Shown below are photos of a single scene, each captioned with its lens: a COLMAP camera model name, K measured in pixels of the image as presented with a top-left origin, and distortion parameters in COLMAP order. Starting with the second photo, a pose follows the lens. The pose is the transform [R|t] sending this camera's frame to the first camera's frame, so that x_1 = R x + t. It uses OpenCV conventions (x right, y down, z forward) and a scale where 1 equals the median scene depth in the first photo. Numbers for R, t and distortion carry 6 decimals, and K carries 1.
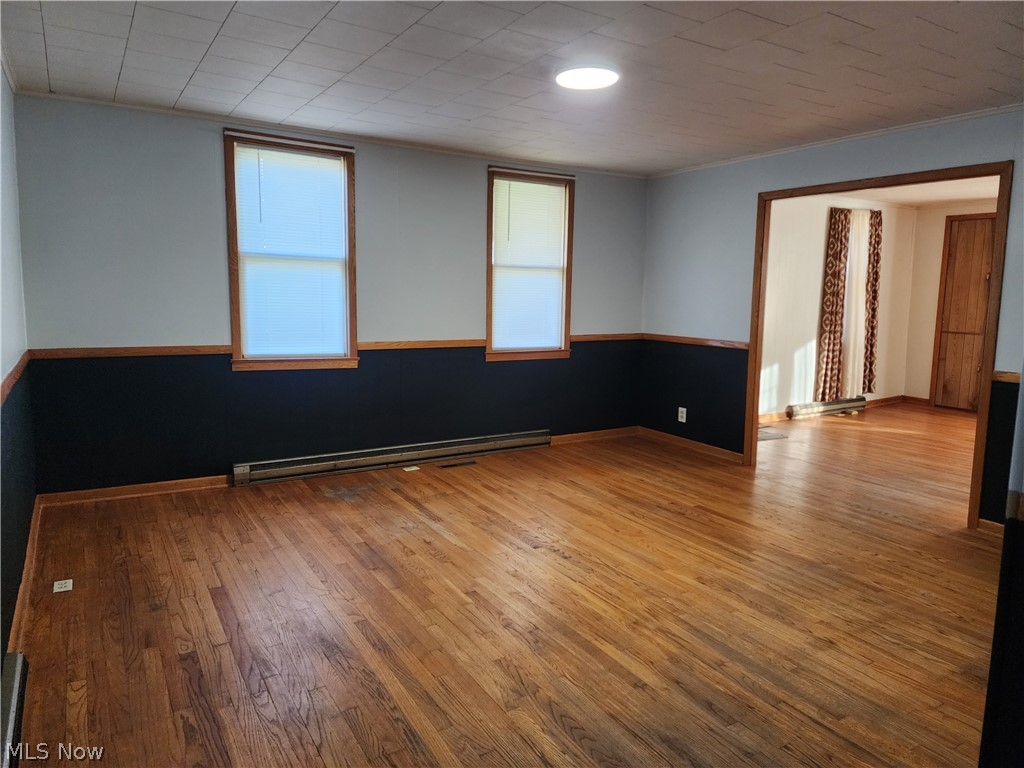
lens RADIAL K [[672.6, 0, 509.4], [0, 672.6, 367.5], [0, 0, 1]] dist [0.032232, -0.000210]
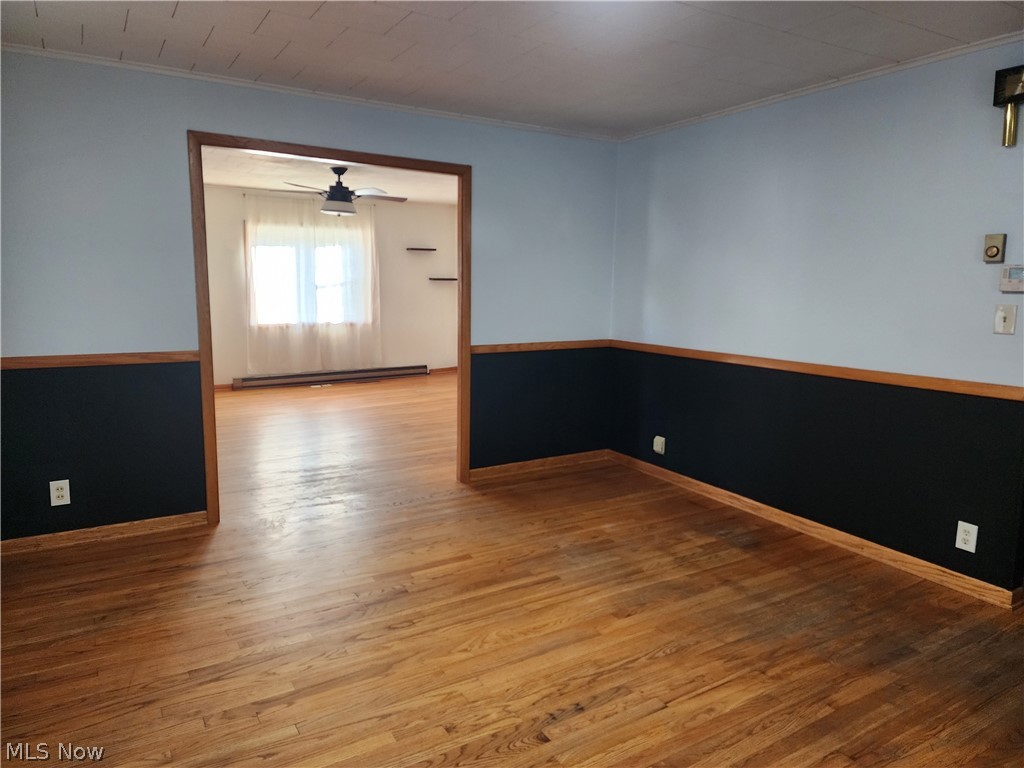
lens RADIAL K [[668.0, 0, 512.5], [0, 668.0, 367.8], [0, 0, 1]] dist [0.082687, -0.078389]
pose [[0.015027, -0.142177, 0.989727, -0.217589], [0.105776, 0.984511, 0.139822, -0.054705], [-0.994276, 0.102588, 0.029833, 0.442949]]
